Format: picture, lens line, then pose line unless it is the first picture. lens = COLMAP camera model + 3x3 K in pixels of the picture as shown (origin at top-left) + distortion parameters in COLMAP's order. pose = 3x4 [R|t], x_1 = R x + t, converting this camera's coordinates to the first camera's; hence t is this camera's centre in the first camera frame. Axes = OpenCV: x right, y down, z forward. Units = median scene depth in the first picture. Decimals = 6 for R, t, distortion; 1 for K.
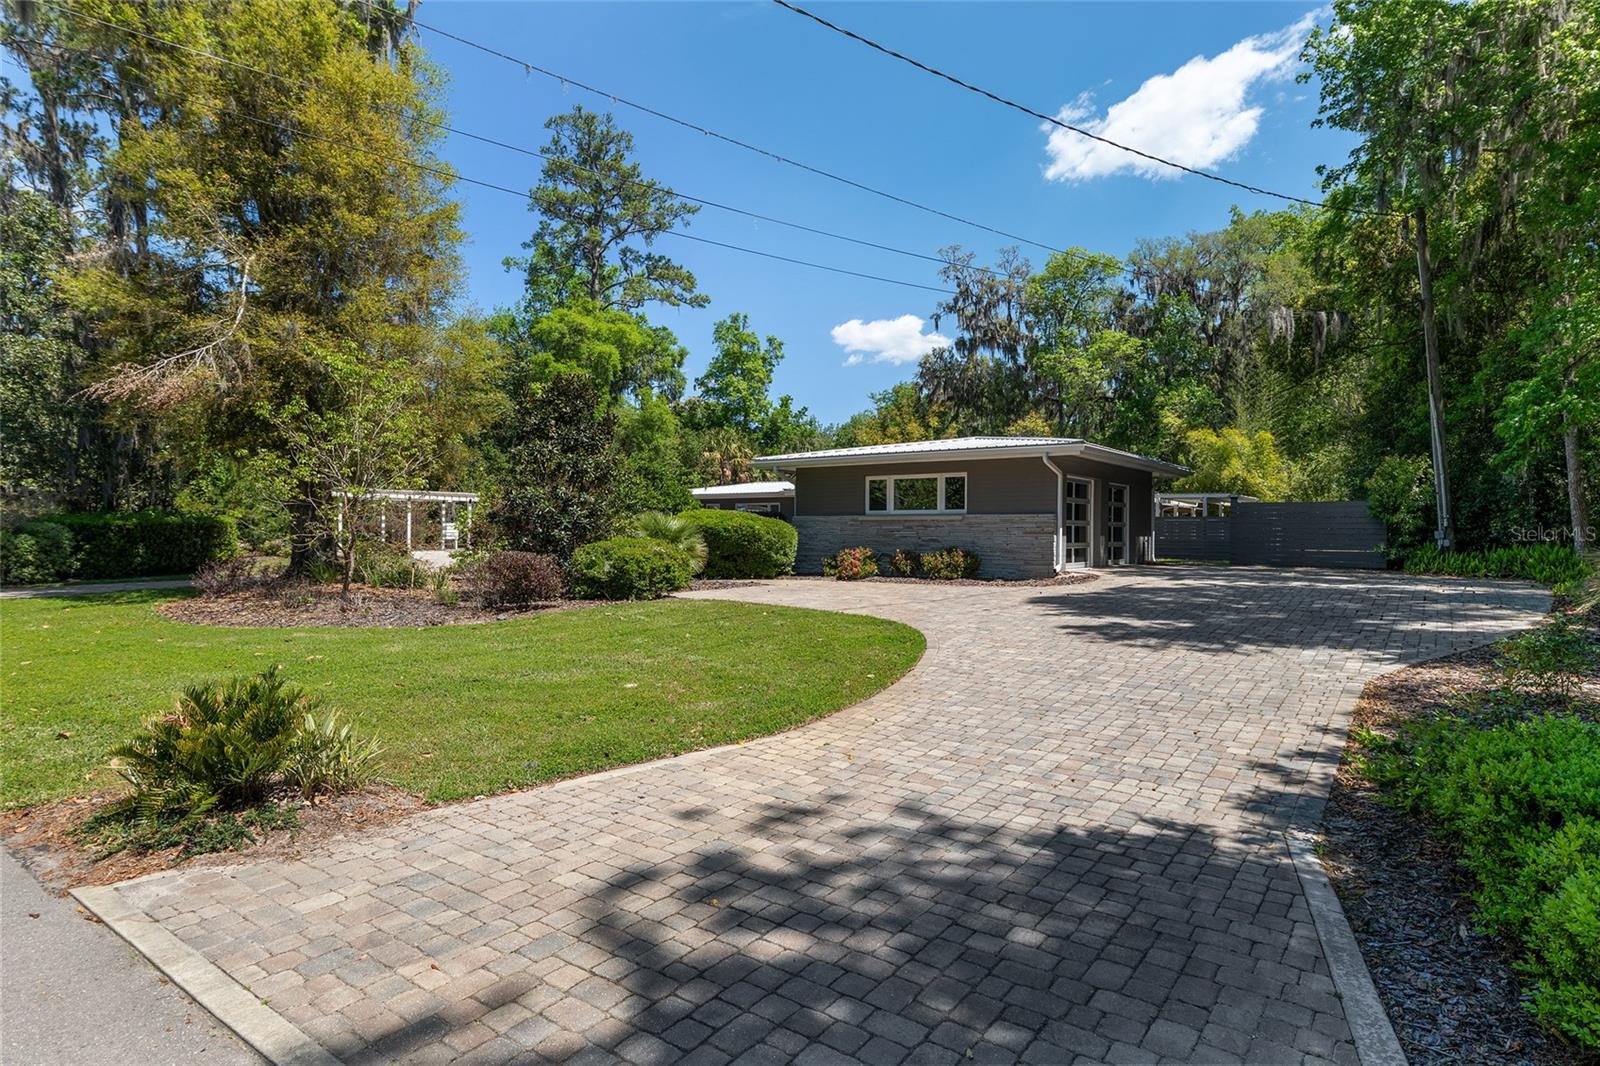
lens RADIAL K [[930.7, 0, 800.0], [0, 930.7, 533.0], [0, 0, 1]] dist [0.001726, 0.000173]
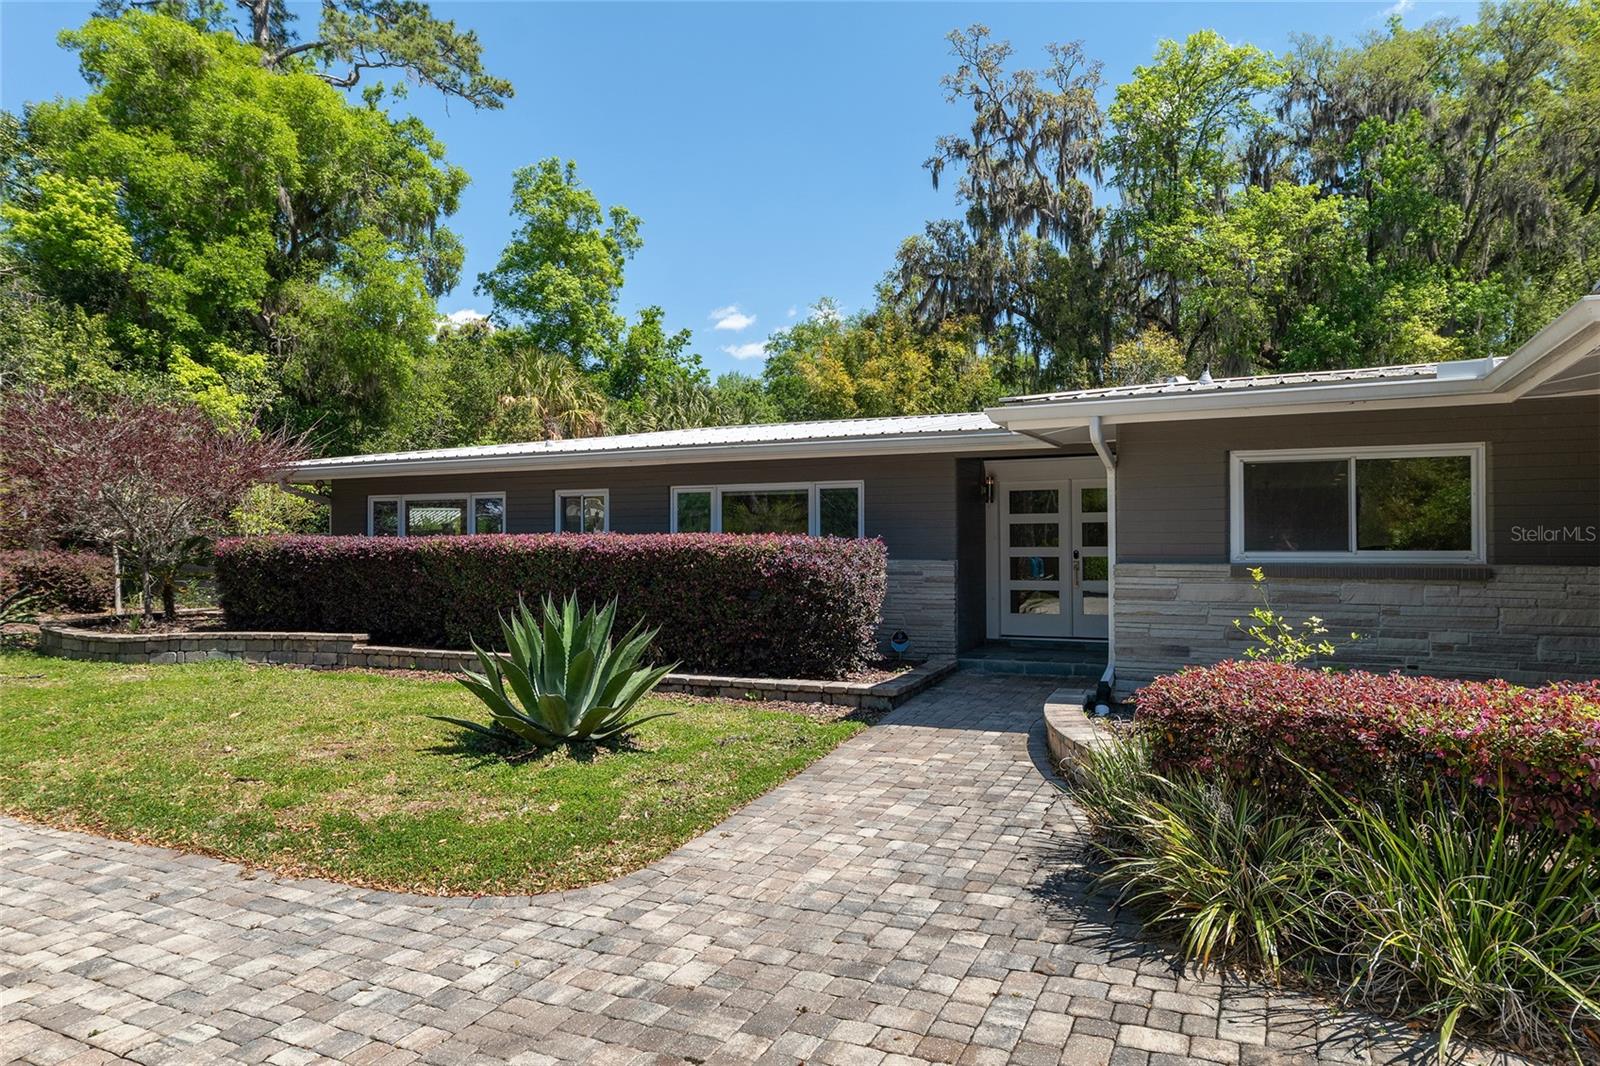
lens RADIAL K [[1021.5, 0, 800.0], [0, 1021.5, 533.0], [0, 0, 1]] dist [-0.008132, -0.000637]
pose [[0.978616, -0.009383, 0.205482, -0.058425], [0.011311, 0.999902, -0.008214, -0.009401], [-0.205385, 0.010363, 0.978626, 0.424902]]
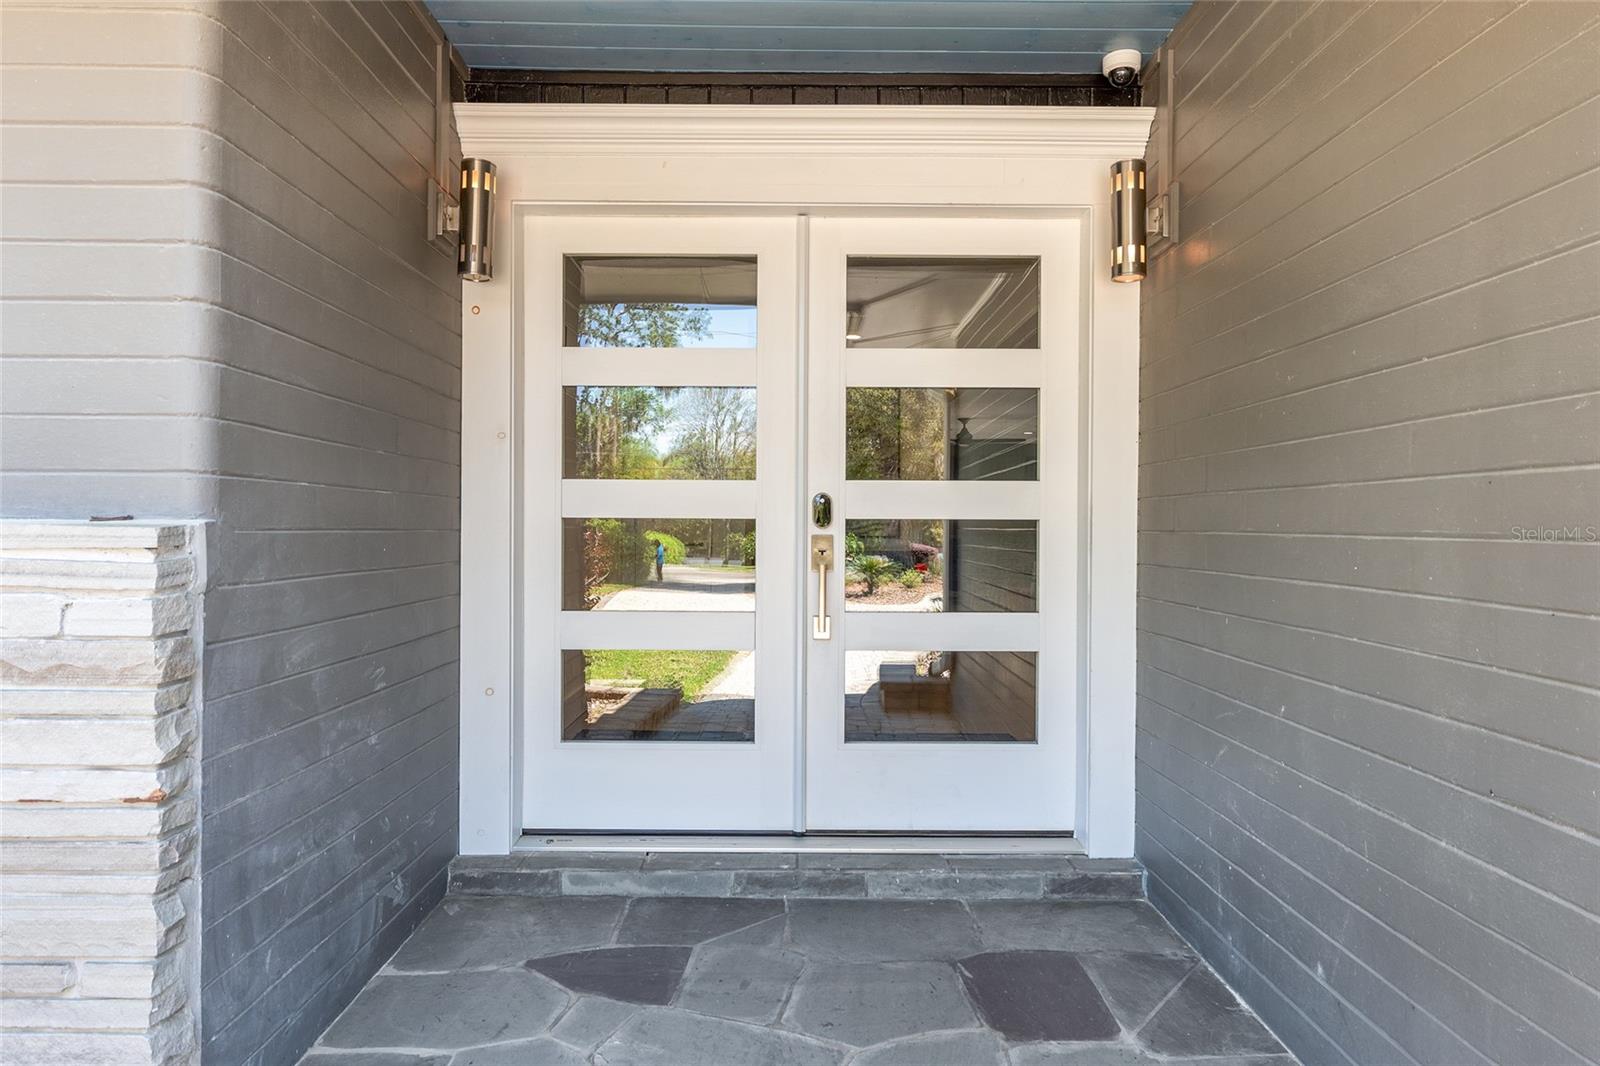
lens RADIAL K [[1025.4, 0, 800.0], [0, 1025.4, 533.0], [0, 0, 1]] dist [-0.000508, -0.000143]
pose [[0.771808, -0.001429, 0.635854, -0.007633], [-0.002109, 0.999986, 0.004807, -0.005923], [-0.635852, -0.005051, 0.771795, 0.547638]]
